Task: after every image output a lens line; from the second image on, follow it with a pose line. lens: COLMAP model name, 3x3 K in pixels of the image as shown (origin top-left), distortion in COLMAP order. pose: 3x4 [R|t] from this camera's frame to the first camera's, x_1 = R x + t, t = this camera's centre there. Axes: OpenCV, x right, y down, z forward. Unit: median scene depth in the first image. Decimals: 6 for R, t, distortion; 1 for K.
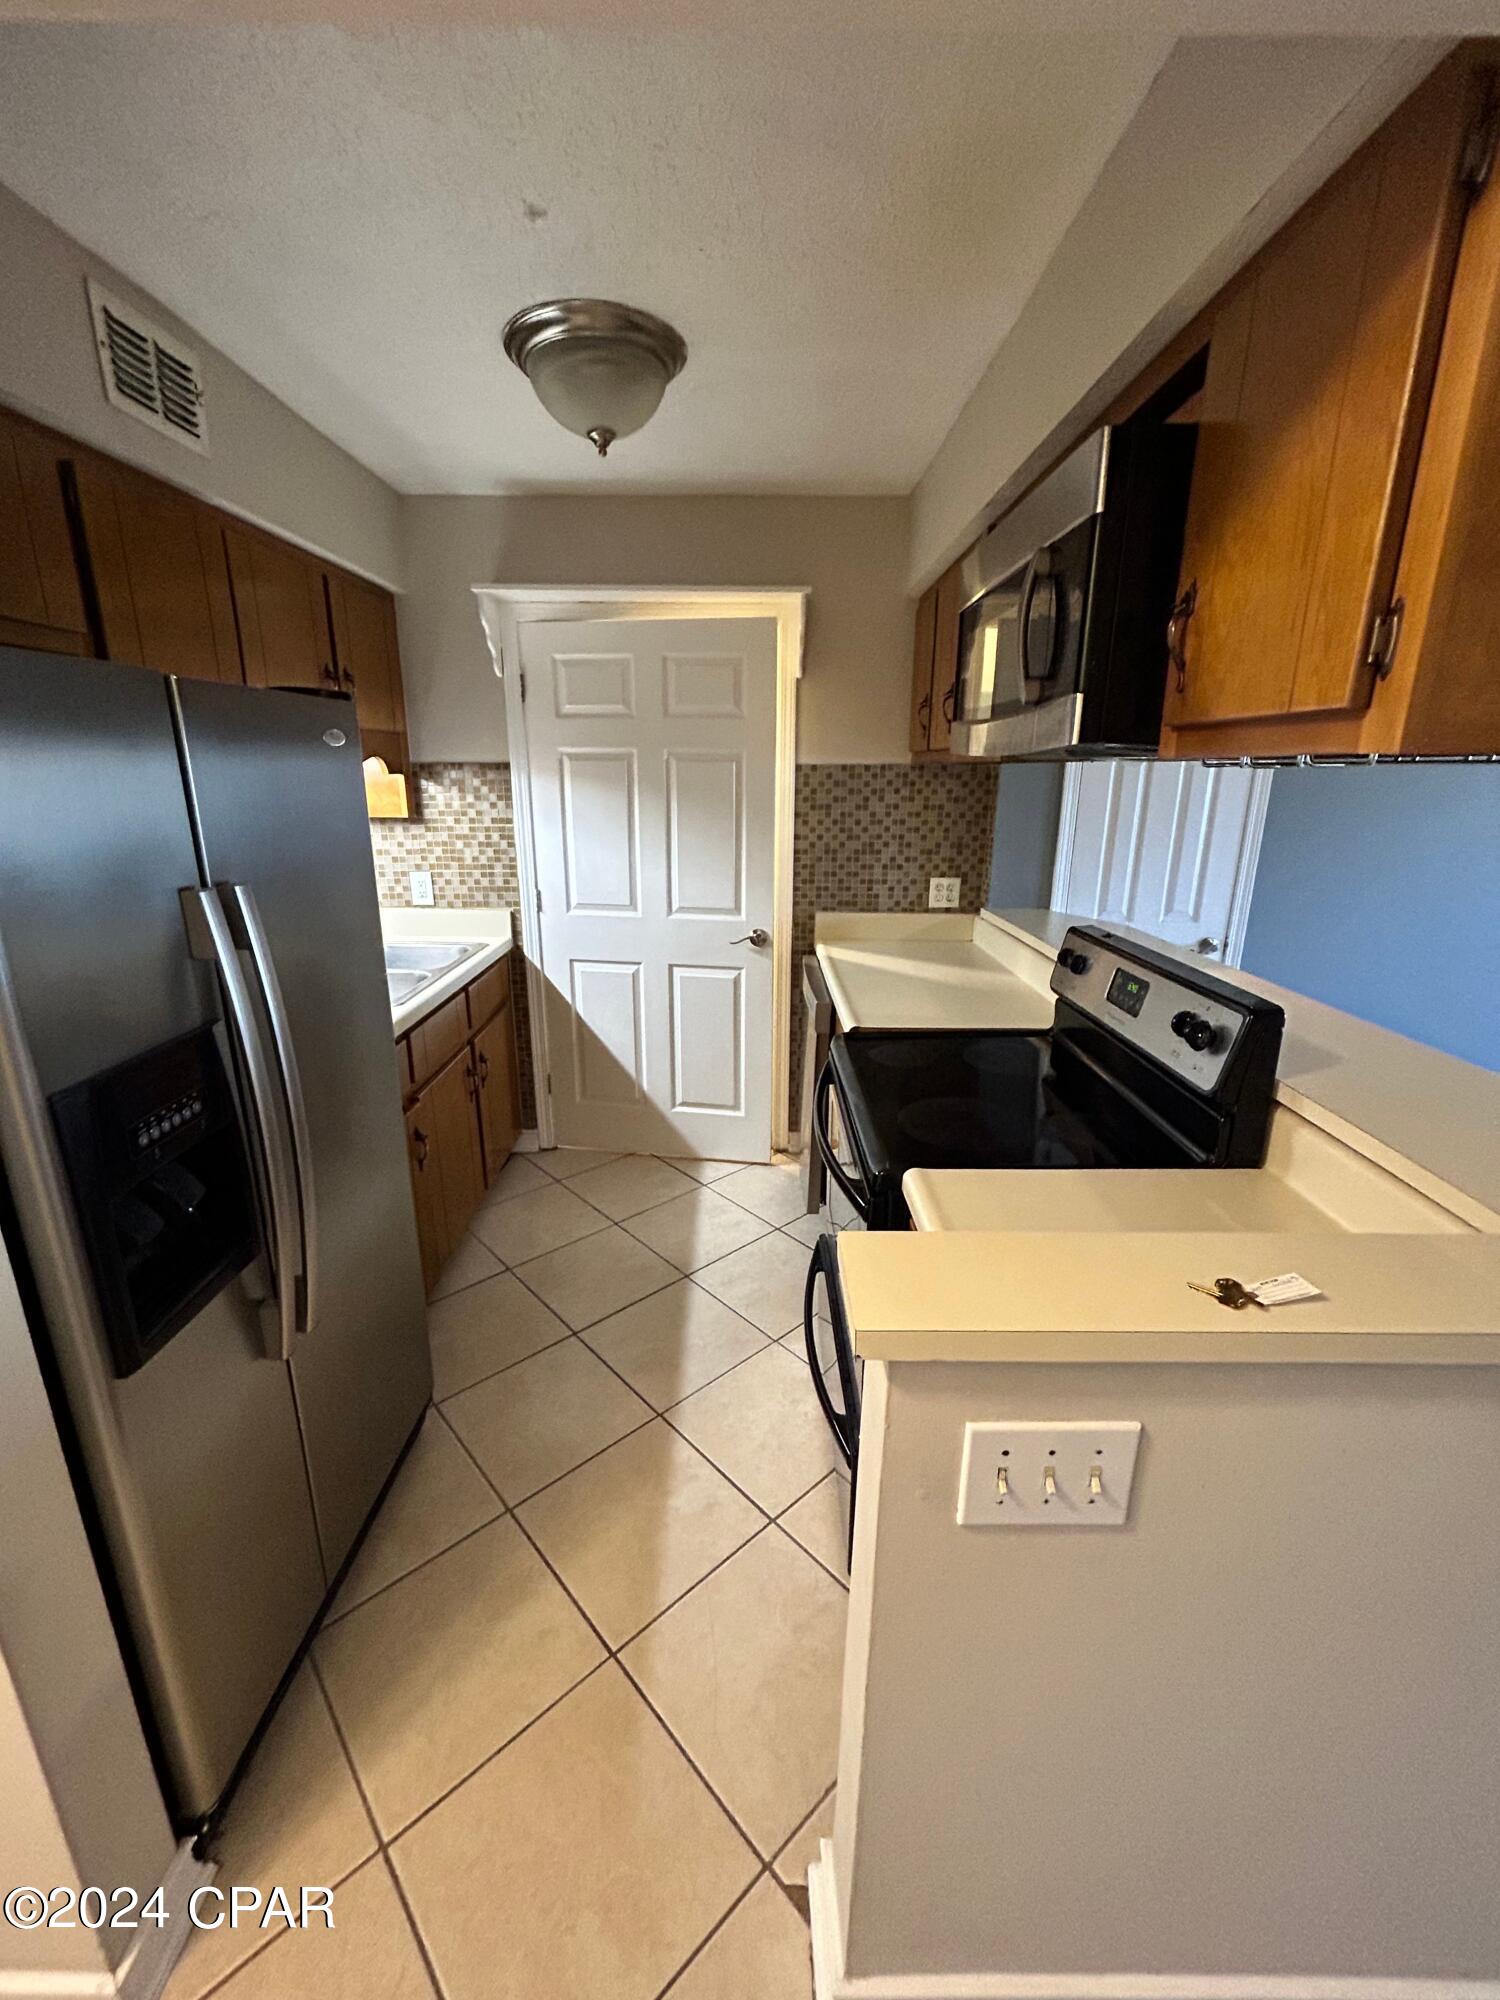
lens RADIAL K [[823.3, 0, 759.1], [0, 823.3, 983.4], [0, 0, 1]] dist [0.001576, 0.000135]
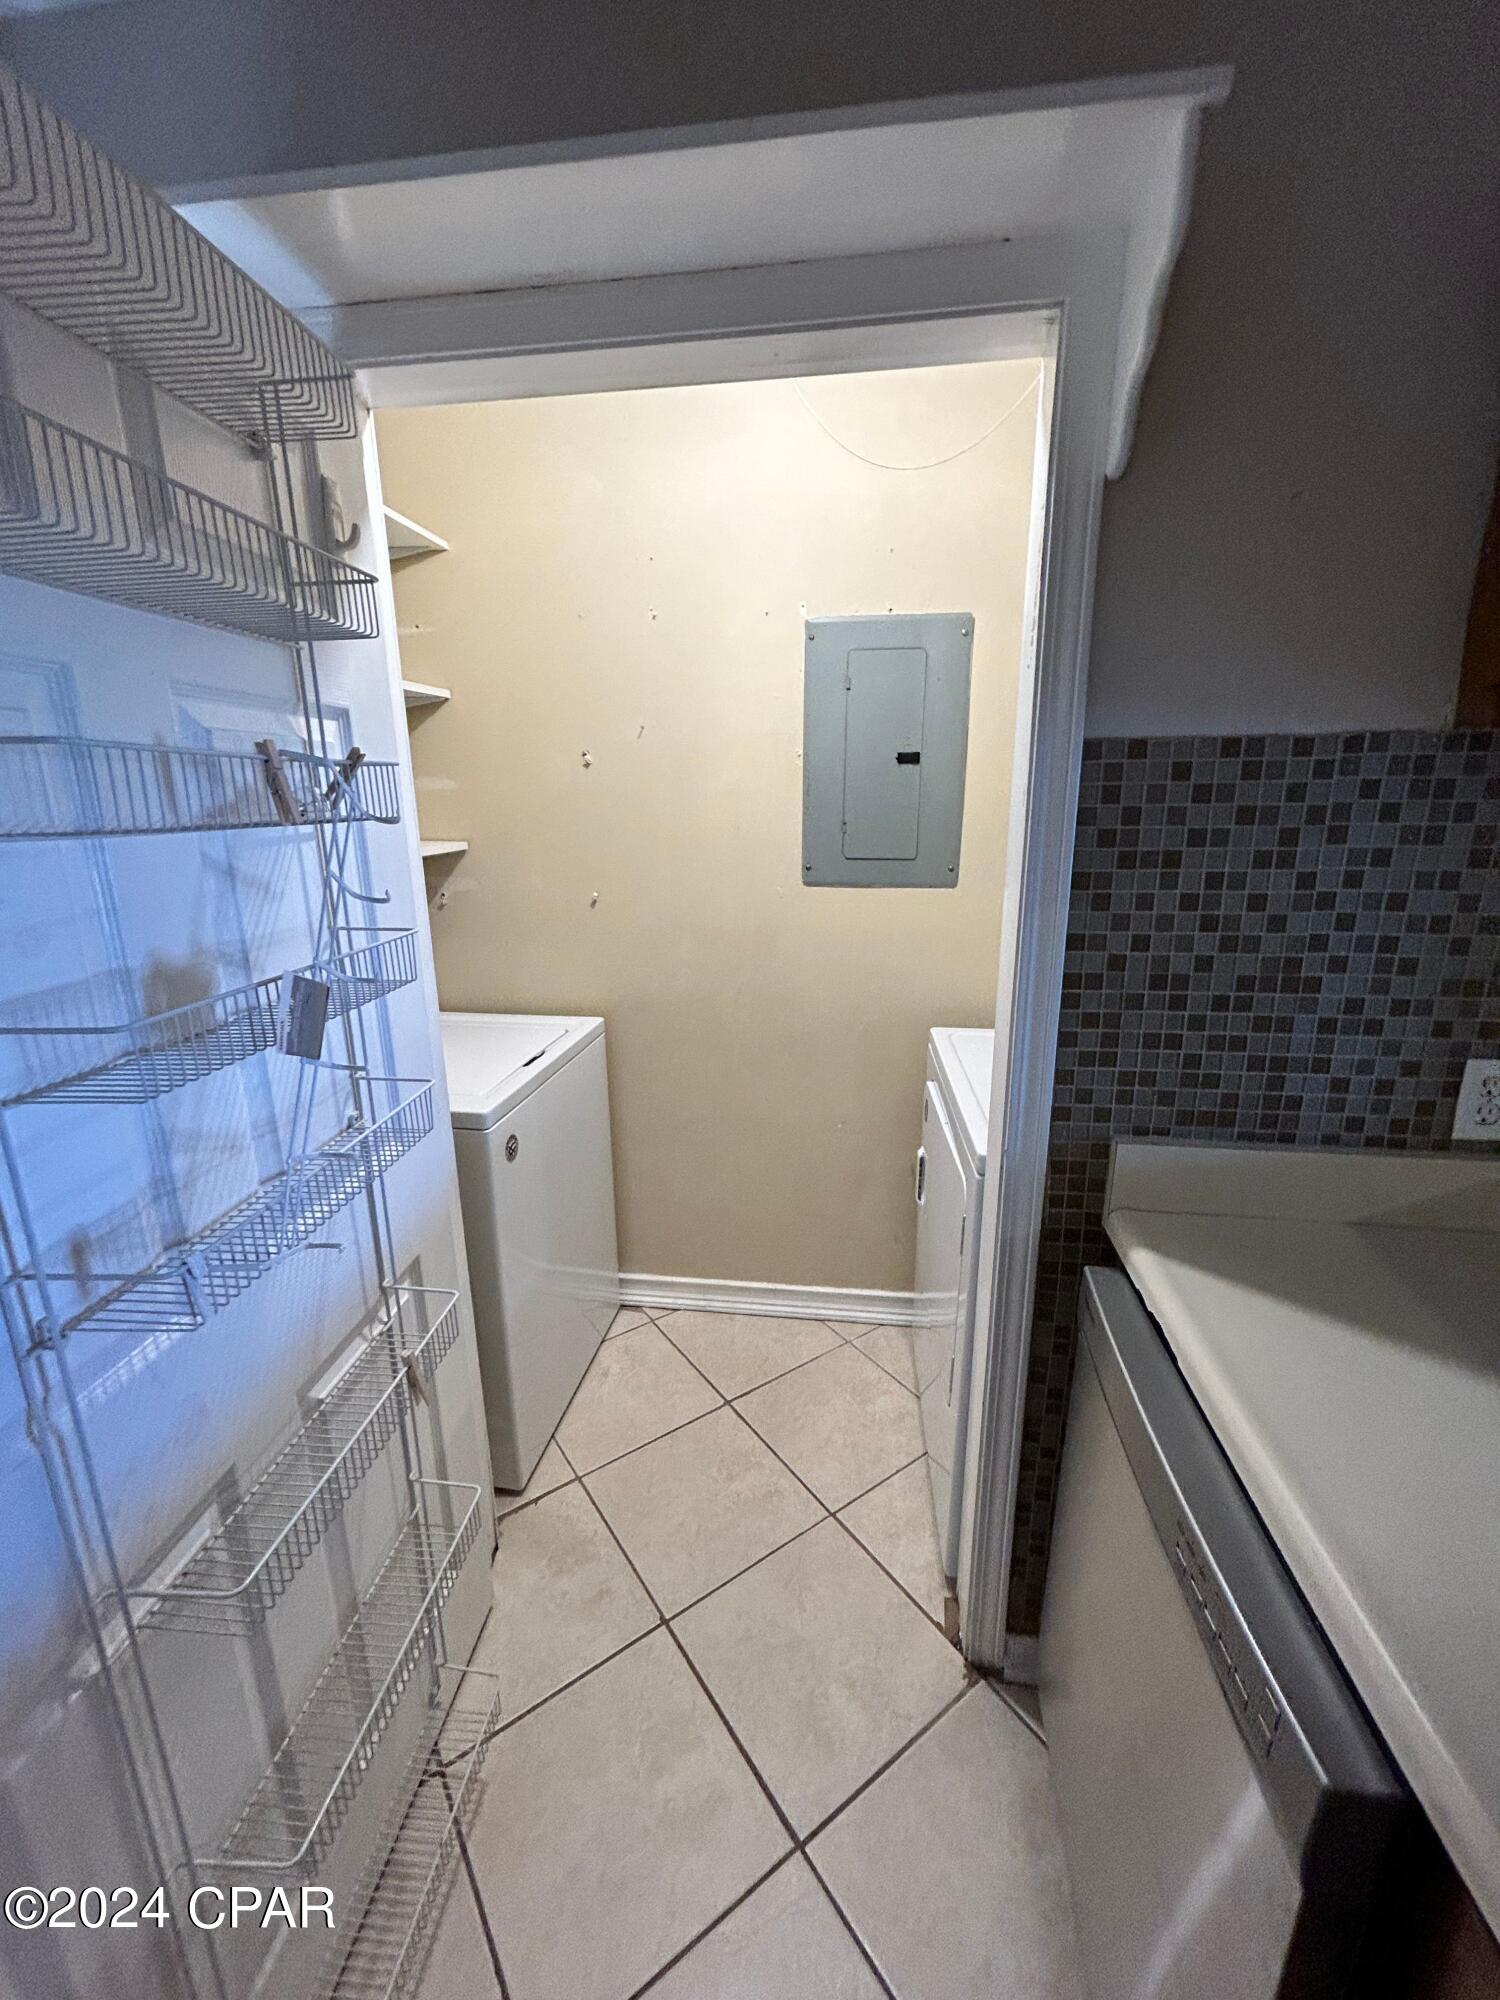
lens RADIAL K [[806.8, 0, 754.1], [0, 806.8, 993.9], [0, 0, 1]] dist [0.005220, -0.001579]
pose [[0.995275, 0.011943, -0.096355, -0.060078], [-0.011721, 0.999927, 0.002874, -0.154181], [0.096382, -0.001731, 0.995343, 0.632100]]
